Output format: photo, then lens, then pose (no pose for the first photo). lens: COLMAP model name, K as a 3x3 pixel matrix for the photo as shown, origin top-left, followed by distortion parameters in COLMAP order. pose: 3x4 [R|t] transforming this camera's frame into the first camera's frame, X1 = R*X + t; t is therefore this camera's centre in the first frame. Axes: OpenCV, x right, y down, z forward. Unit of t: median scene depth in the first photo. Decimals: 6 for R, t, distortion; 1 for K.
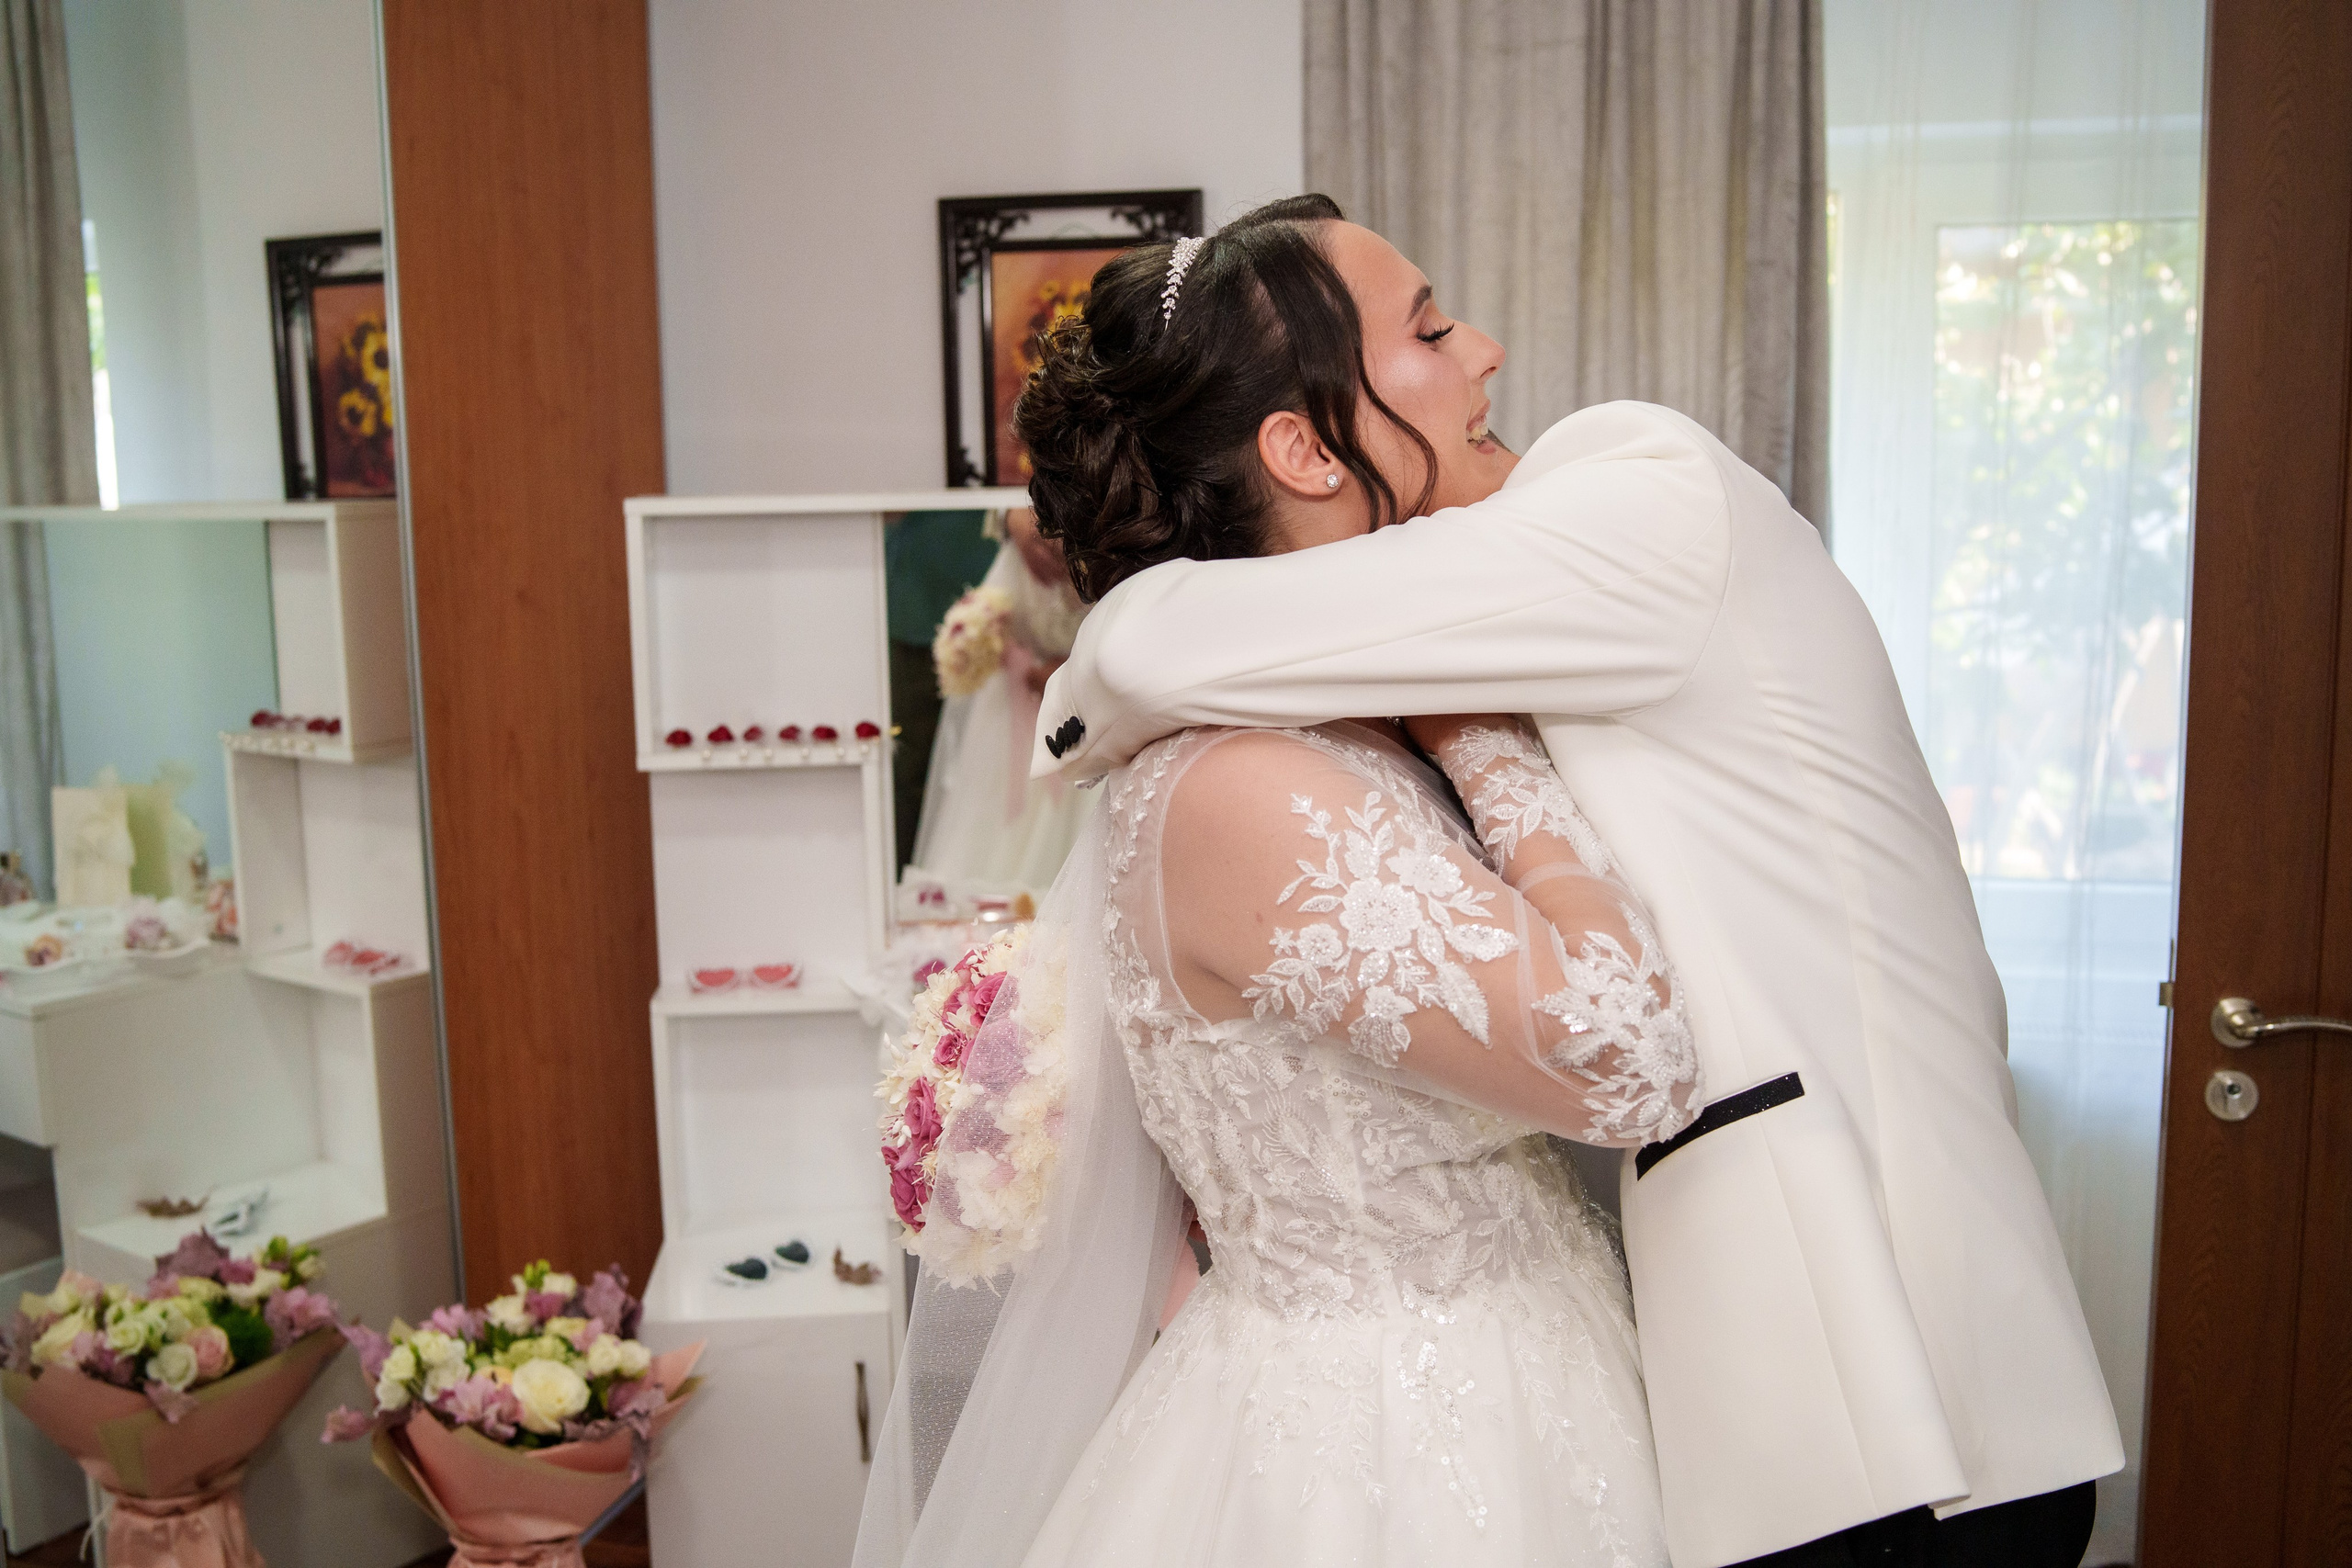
lens RADIAL K [[2336.9, 0, 1174.2], [0, 2336.9, 779.3], [0, 0, 1]] dist [-0.055016, 0.000000]
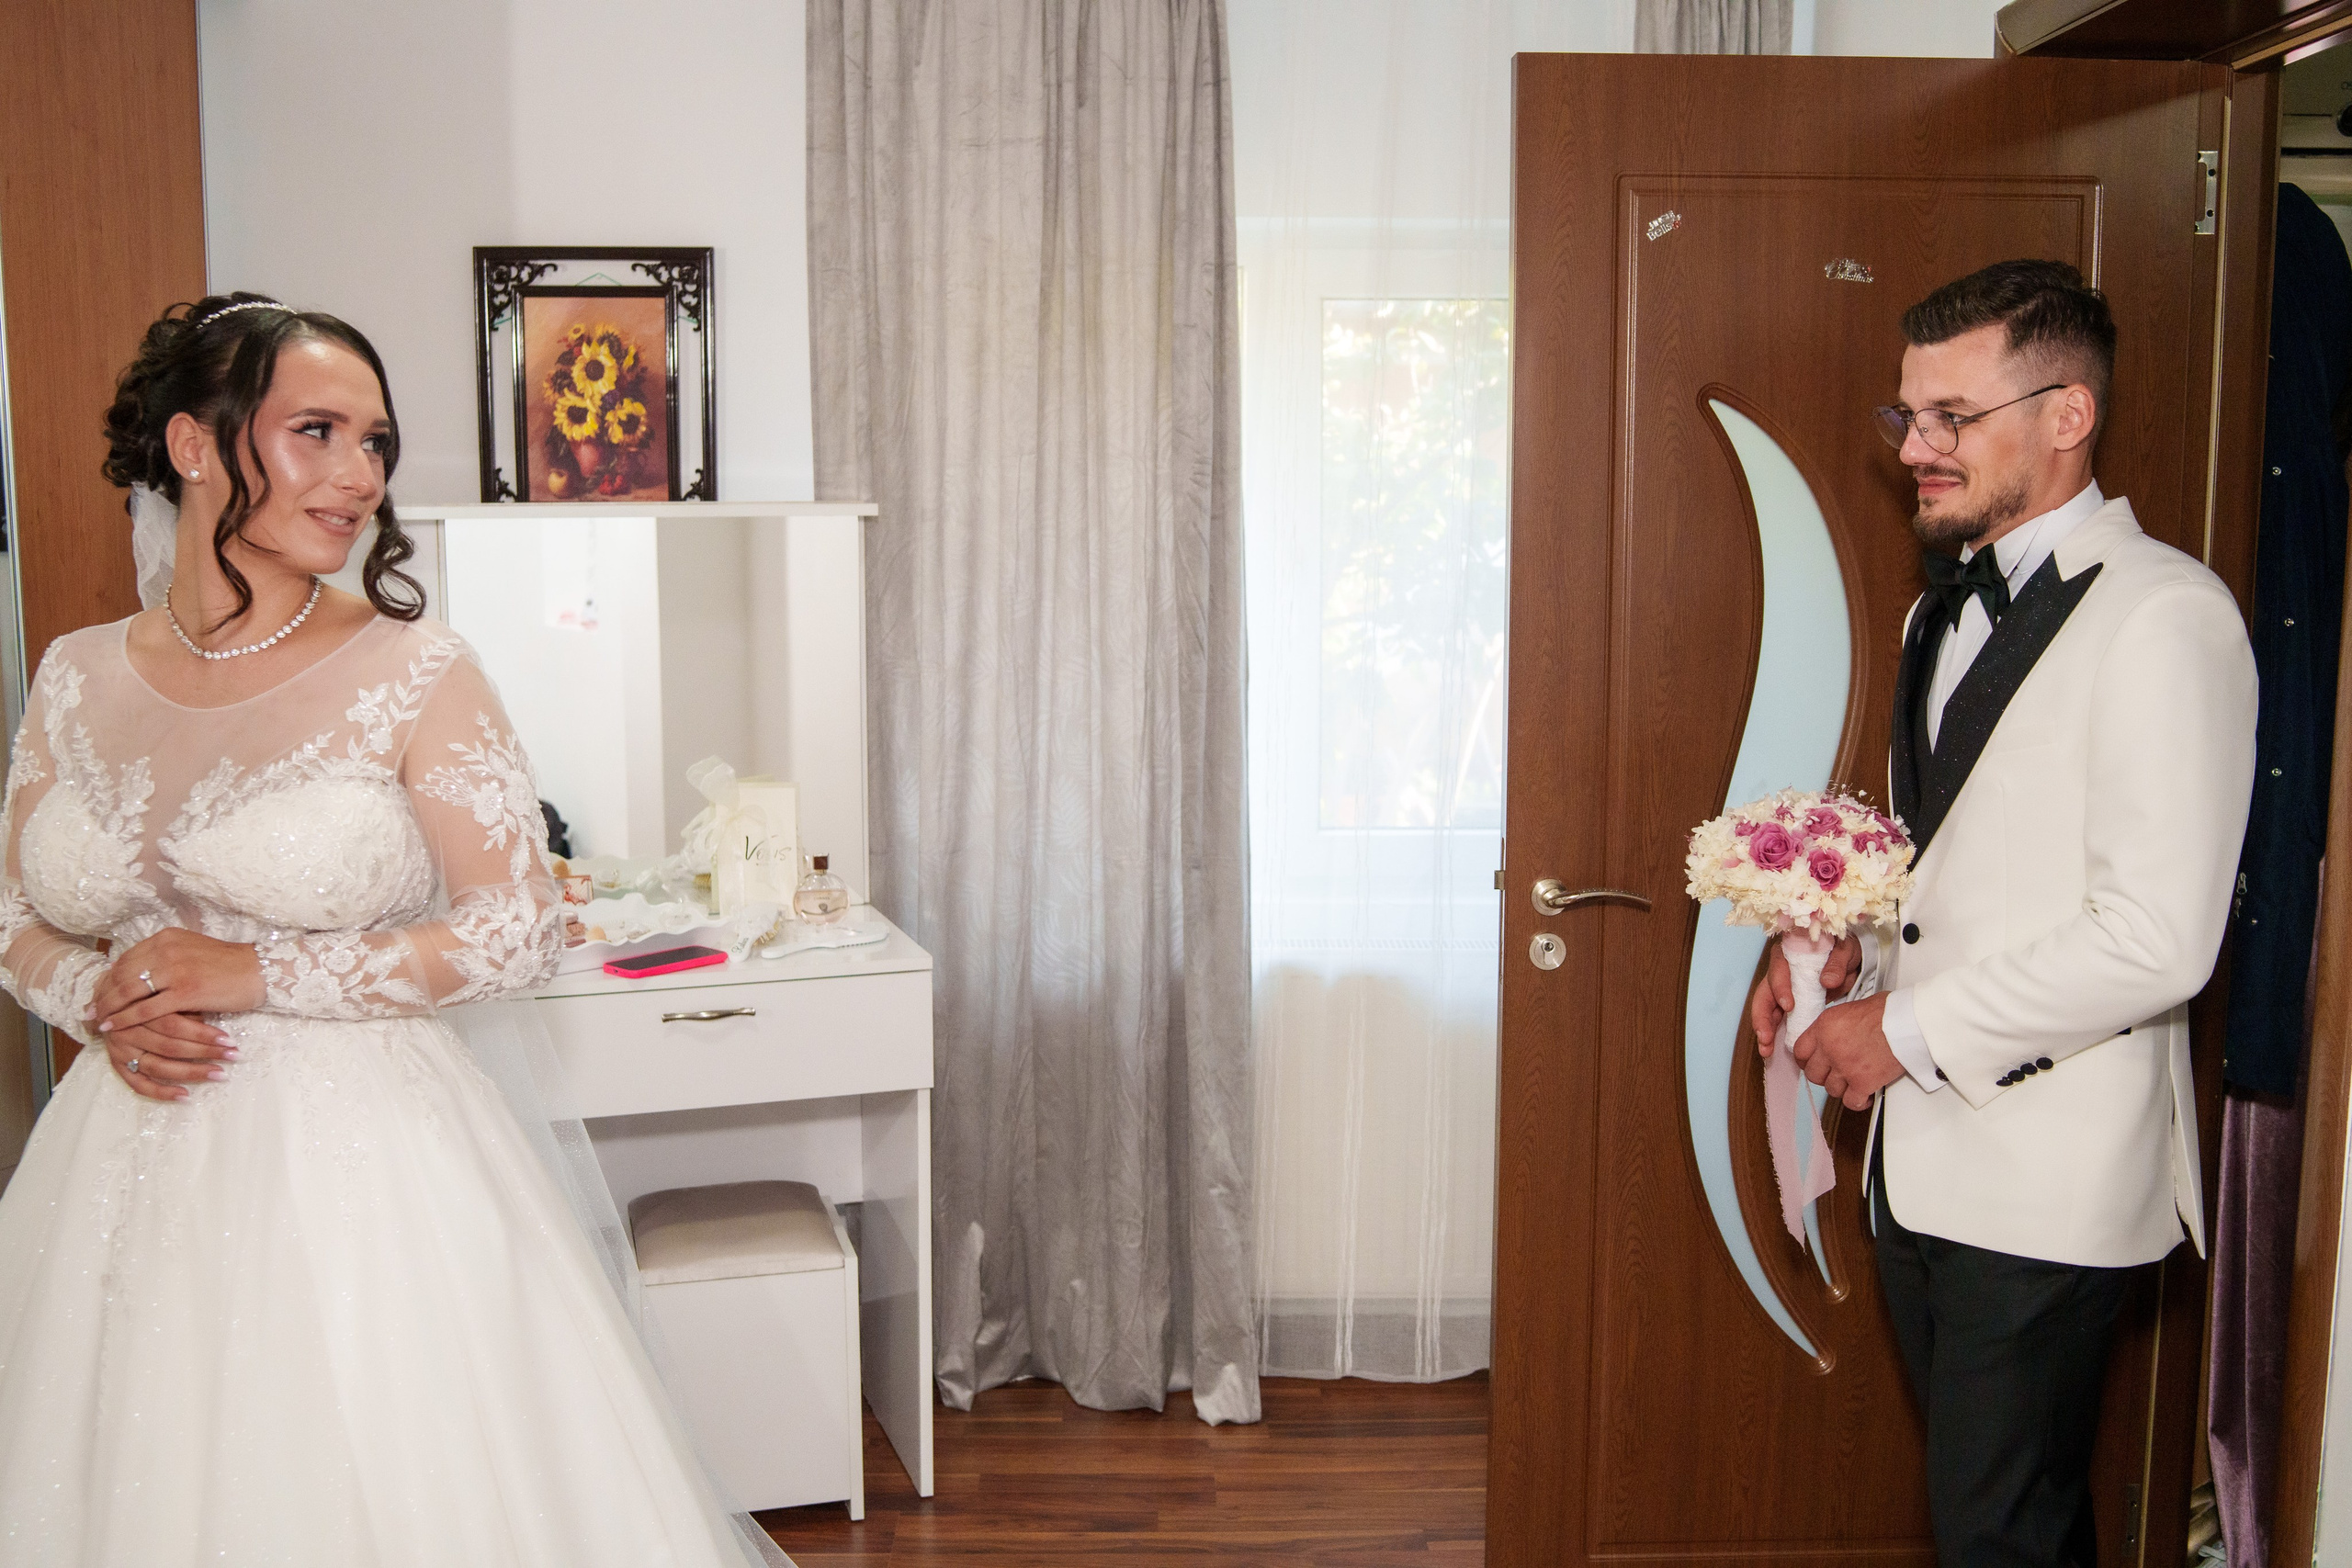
lens RADIAL K [[2336.9, 0, 1176.4], [0, 2336.9, 762.6], [0, 0, 1]] dist [-0.055016, 0.000000]
pose [[0.967746, -0.015364, 0.251460, -0.065848], [0.020751, 0.999608, -0.018788, 0.032312], [-0.251072, 0.023400, 0.967685, -0.189349]]
